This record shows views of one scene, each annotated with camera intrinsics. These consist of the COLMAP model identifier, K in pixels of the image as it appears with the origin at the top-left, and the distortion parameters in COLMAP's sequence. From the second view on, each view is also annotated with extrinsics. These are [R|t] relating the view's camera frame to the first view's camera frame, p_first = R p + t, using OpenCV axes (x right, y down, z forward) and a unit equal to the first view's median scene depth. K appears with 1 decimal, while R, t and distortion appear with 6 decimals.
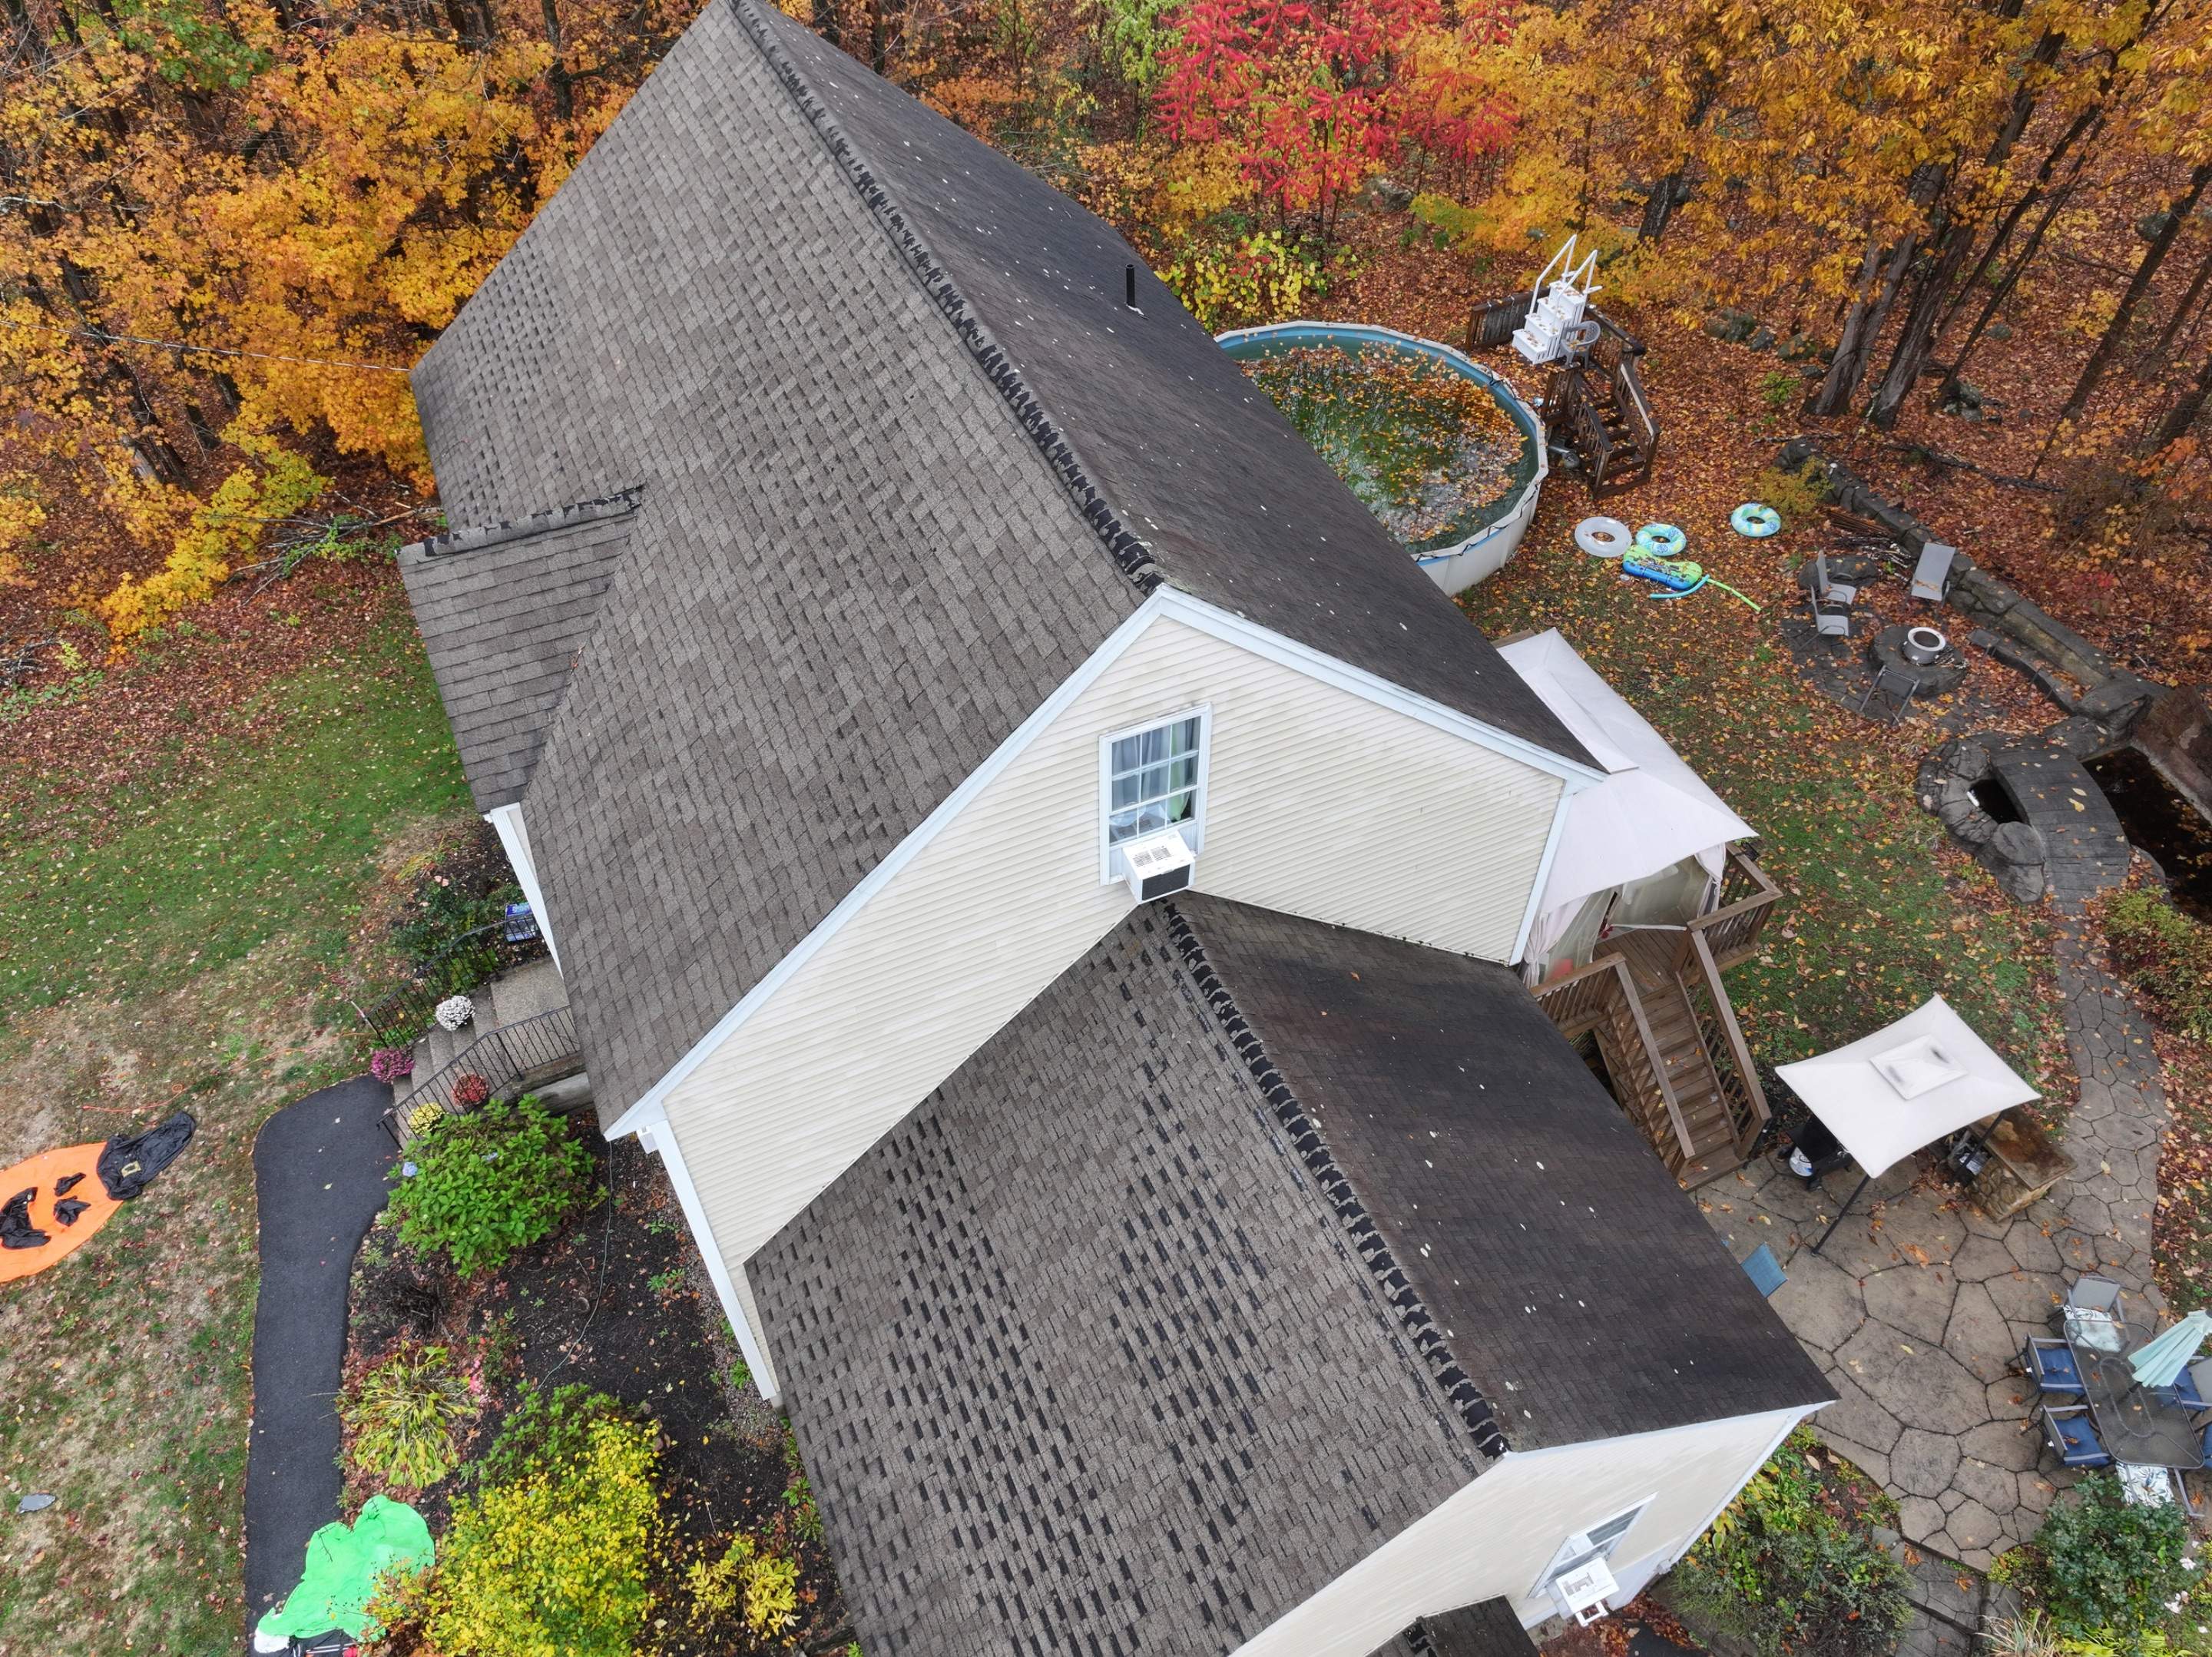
lens RADIAL K [[1539.9, 0, 1115.7], [0, 1539.9, 821.6], [0, 0, 1]] dist [-0.020019, 0.000268]
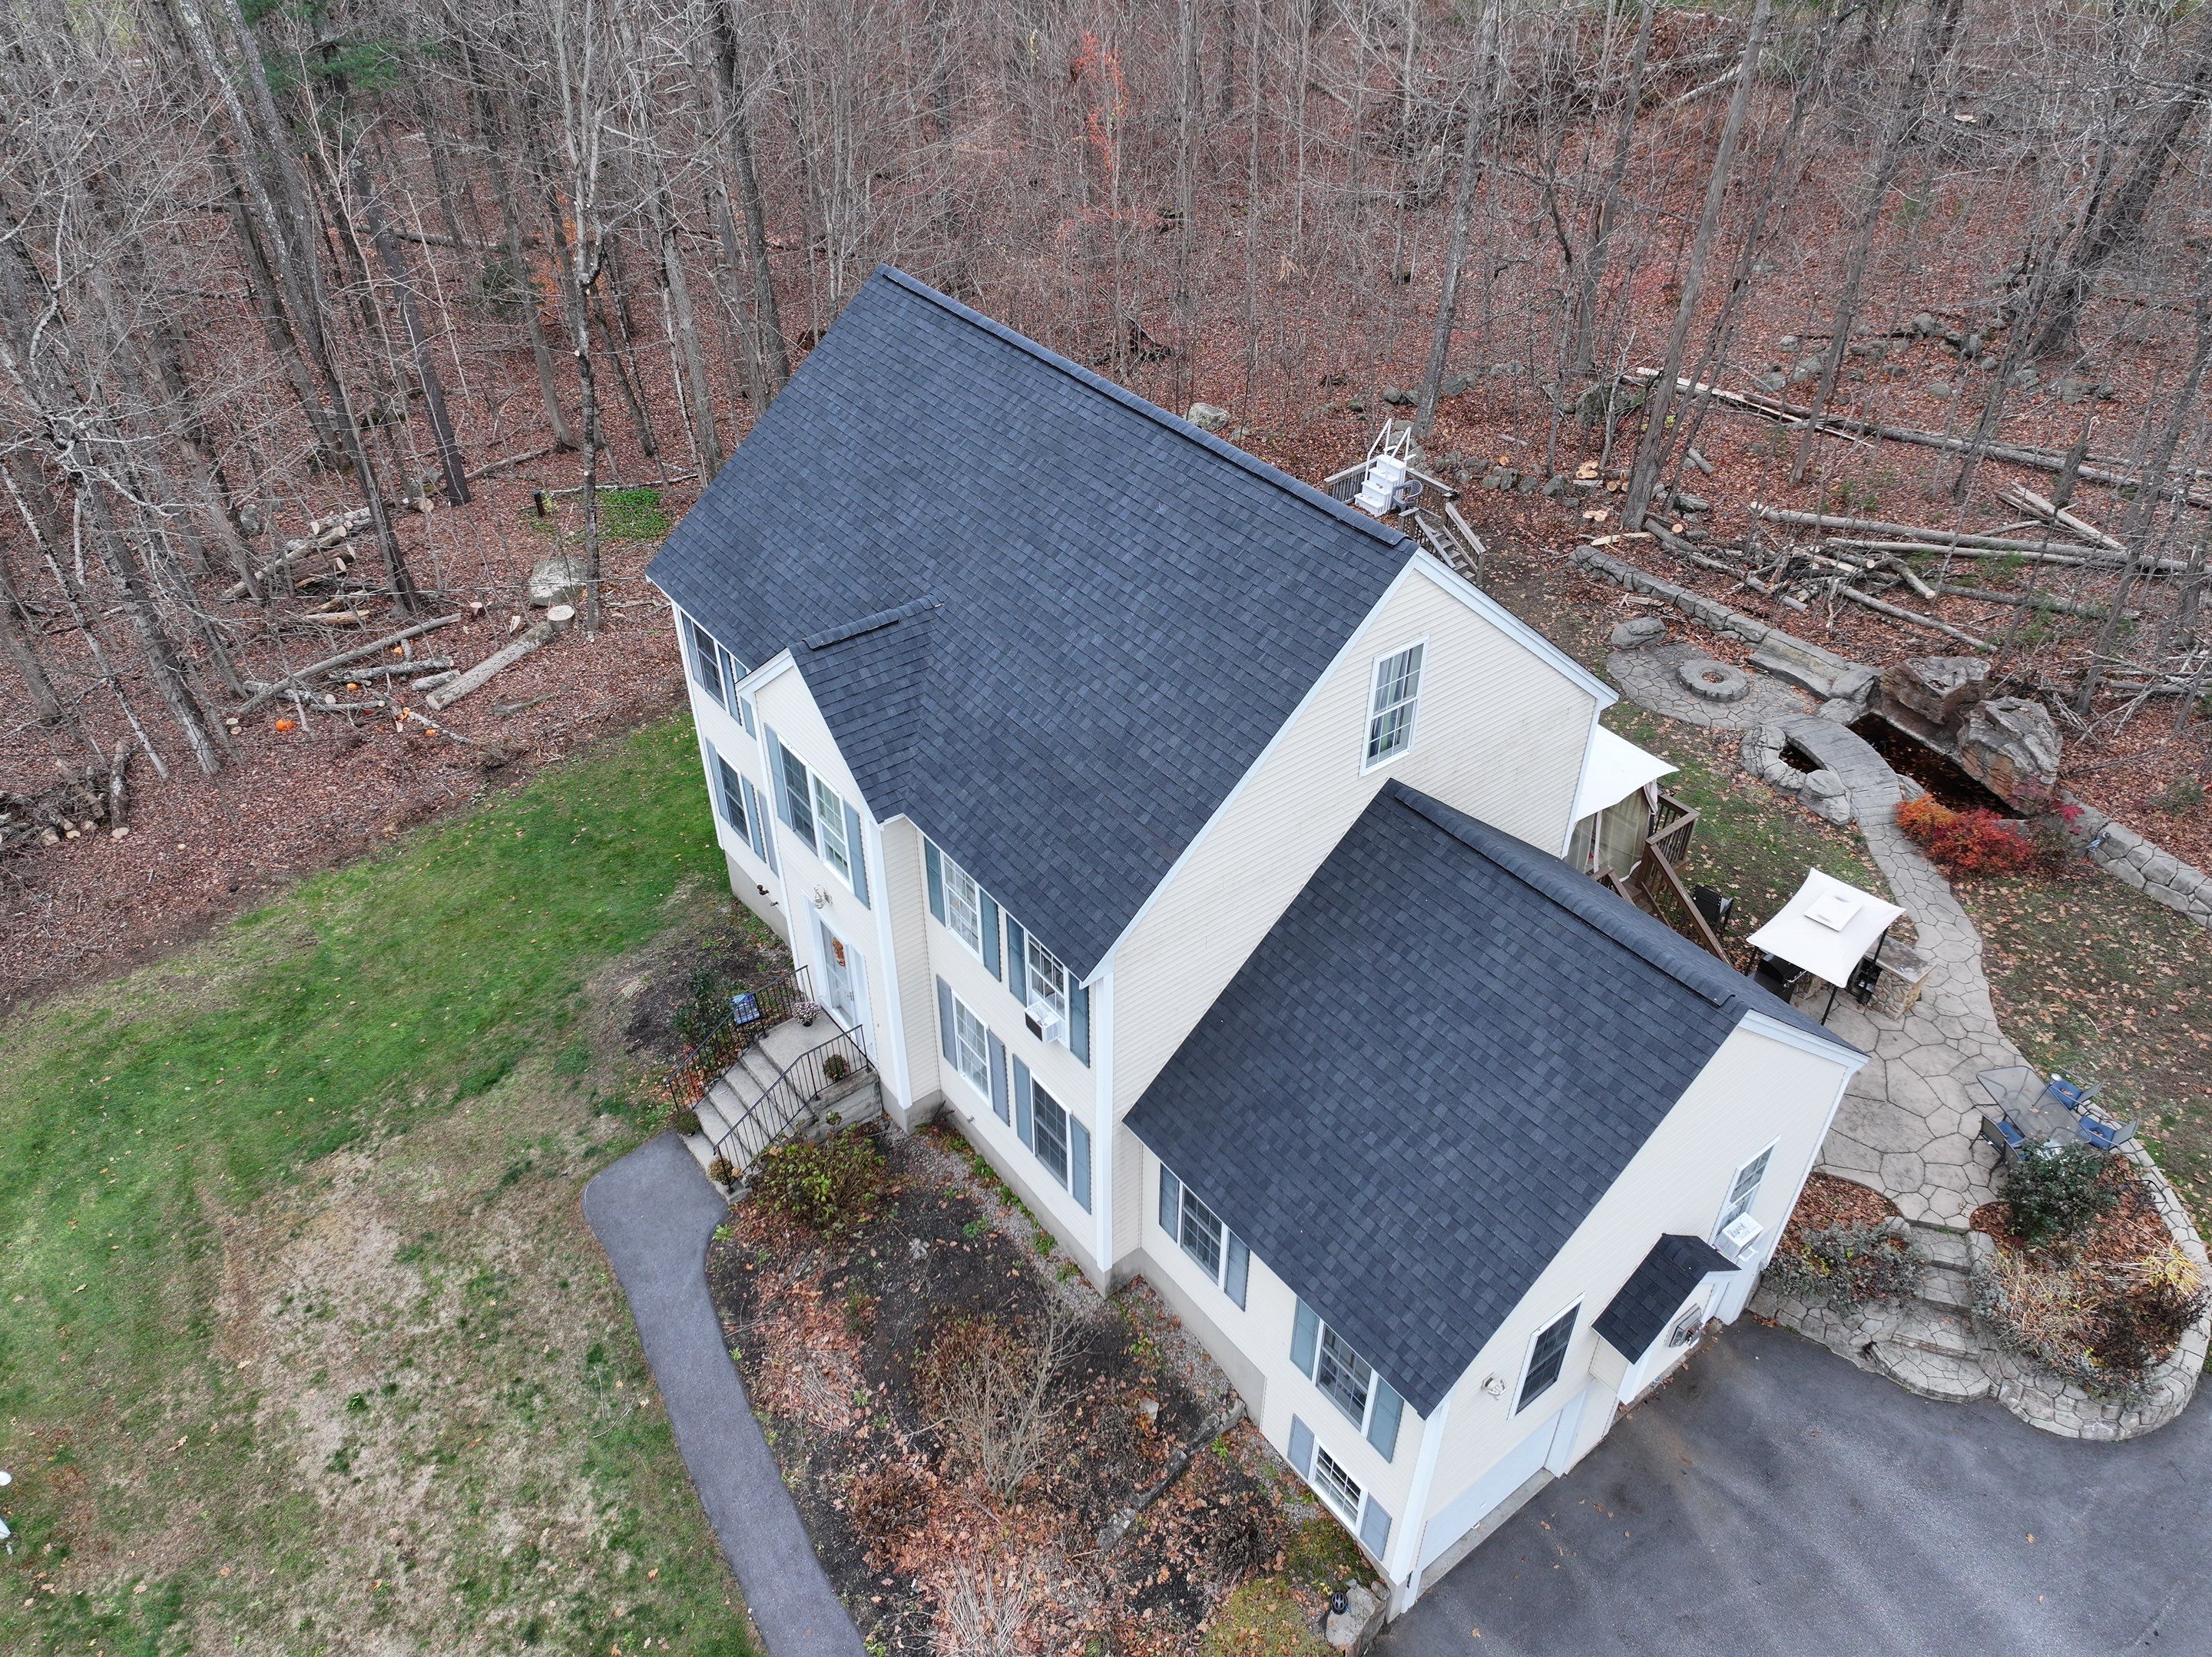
lens RADIAL K [[1549.4, 0, 1117.0], [0, 1549.4, 821.8], [0, 0, 1]] dist [-0.002017, 0.016005]
pose [[0.970834, -0.147531, 0.188986, -0.286788], [0.177506, 0.972162, -0.152949, 0.144108], [-0.161160, 0.182034, 0.969995, -0.237401]]
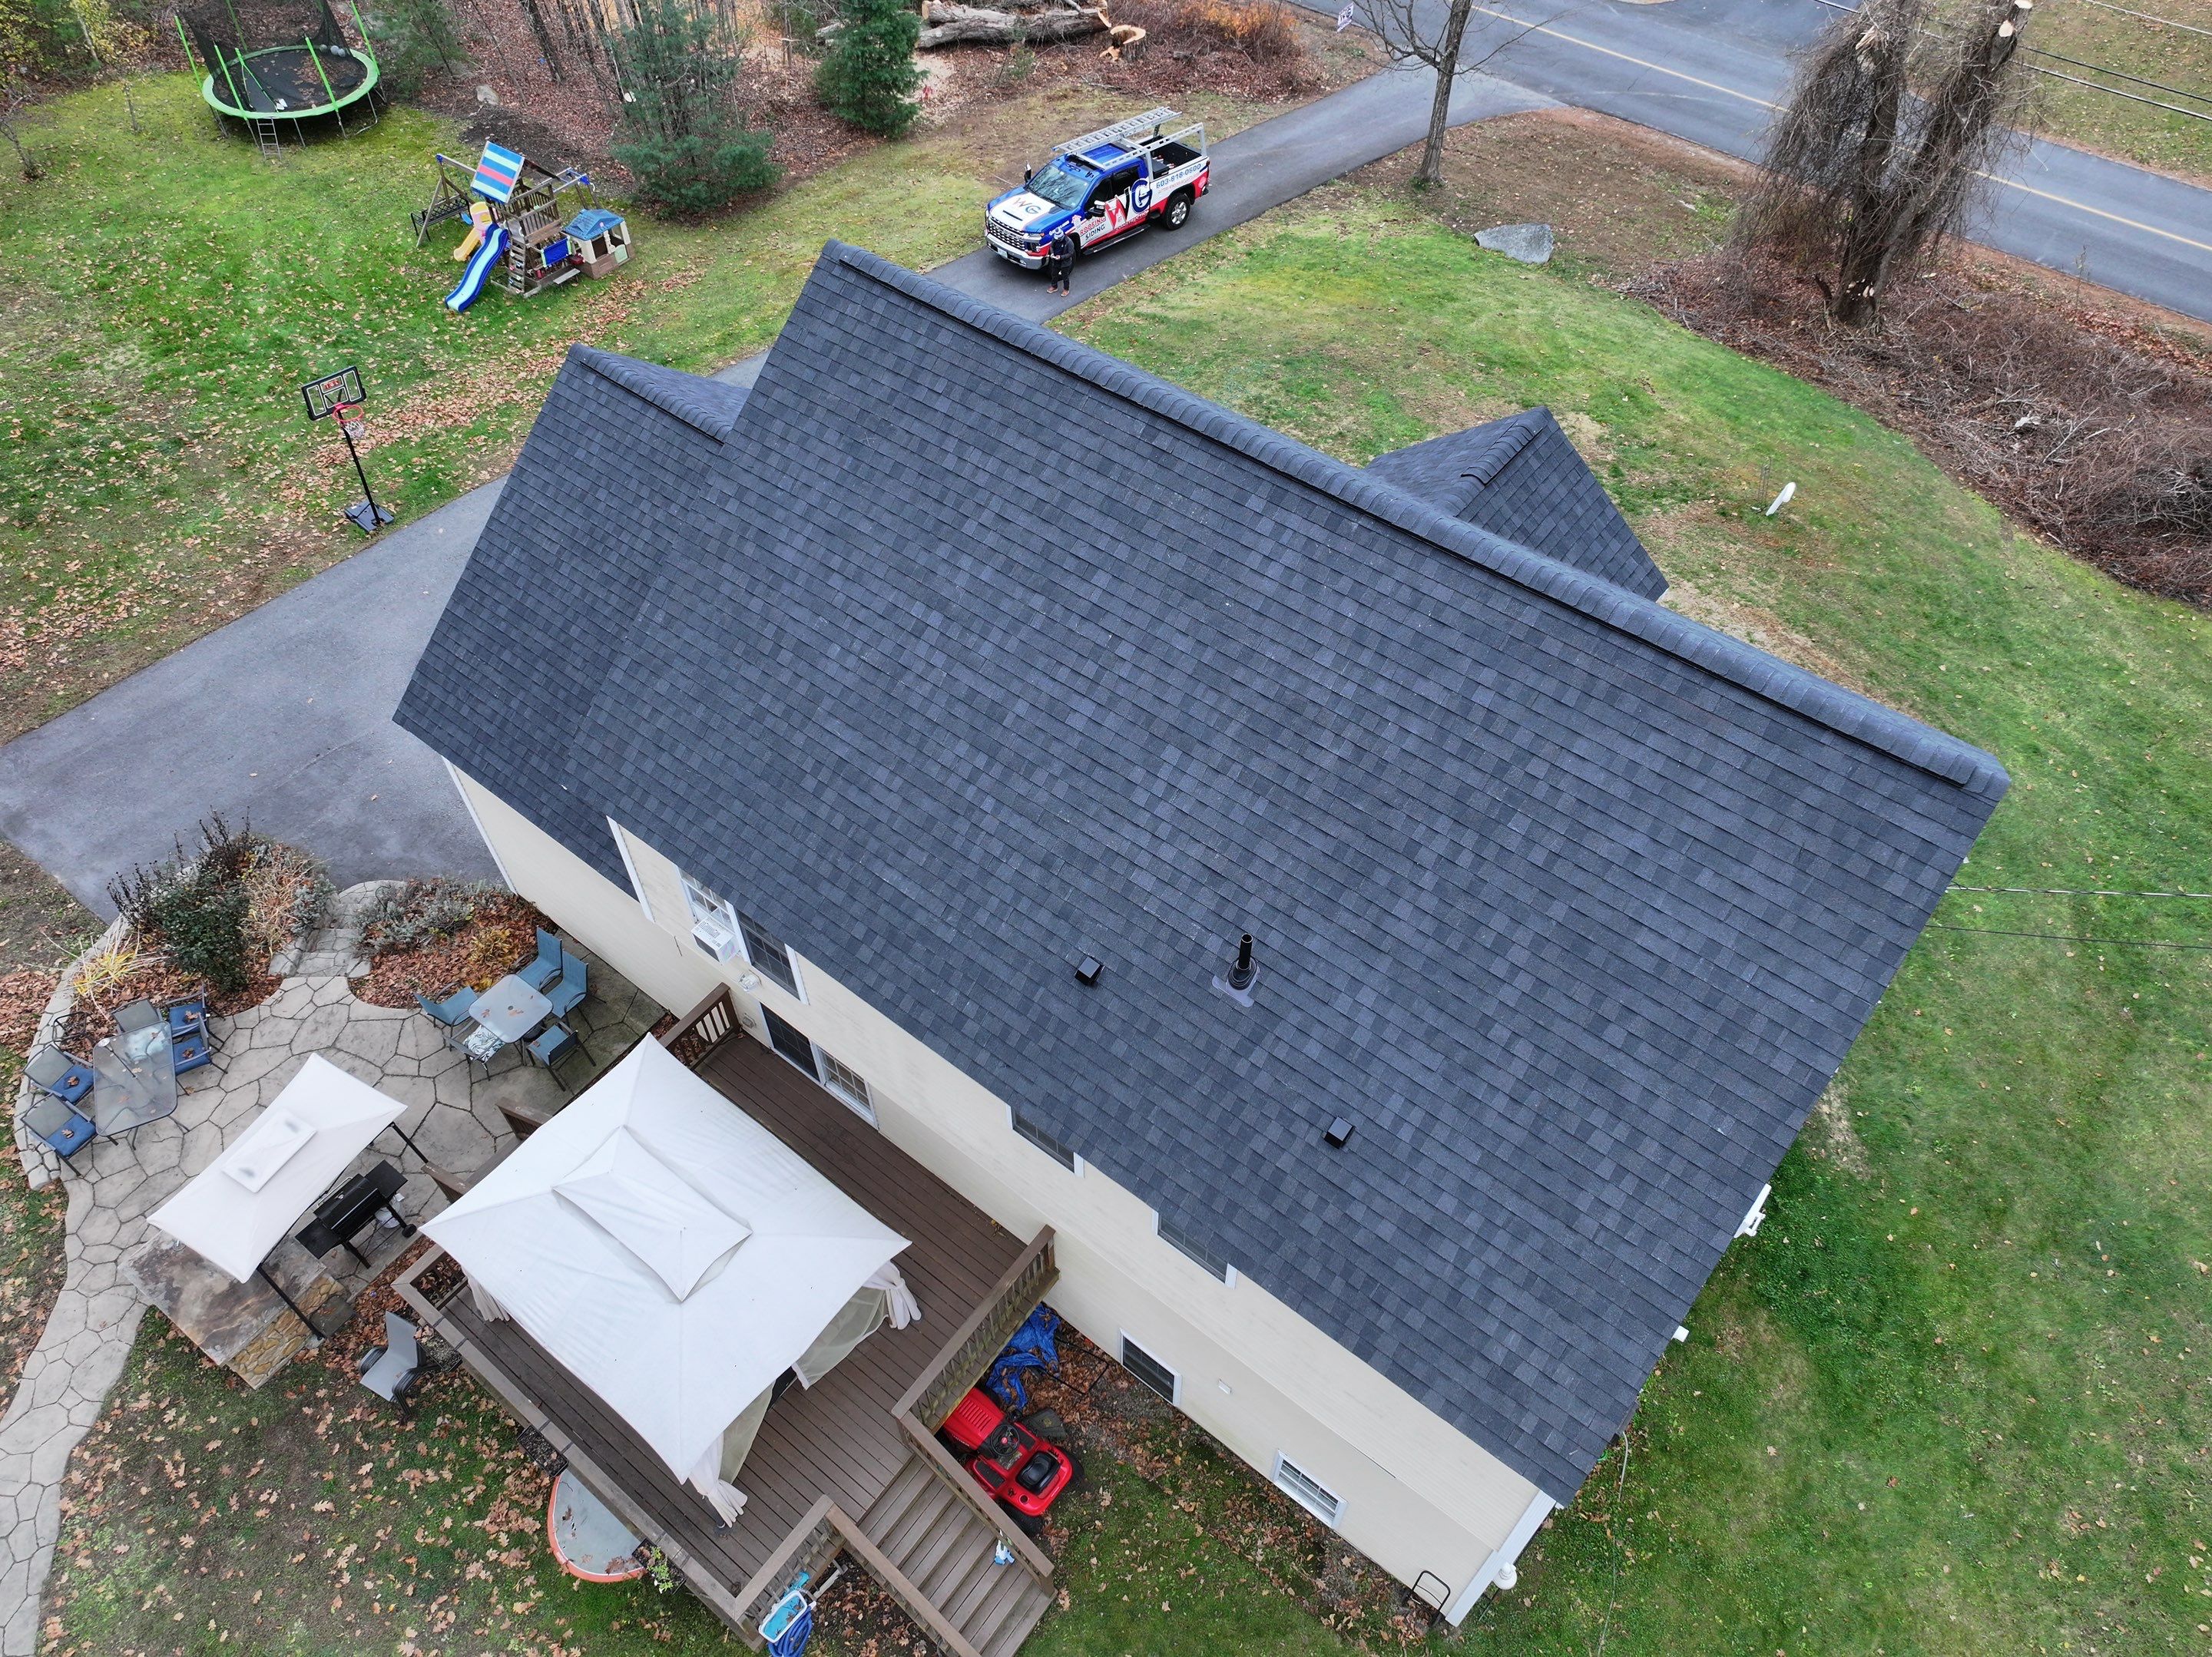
lens RADIAL K [[1549.4, 0, 1114.1], [0, 1549.4, 826.7], [0, 0, 1]] dist [-0.002017, 0.016005]
pose [[-0.882591, 0.360009, -0.302369, 0.198748], [-0.353519, -0.084212, 0.931629, -0.755840], [0.309932, 0.929141, 0.201594, 0.572001]]
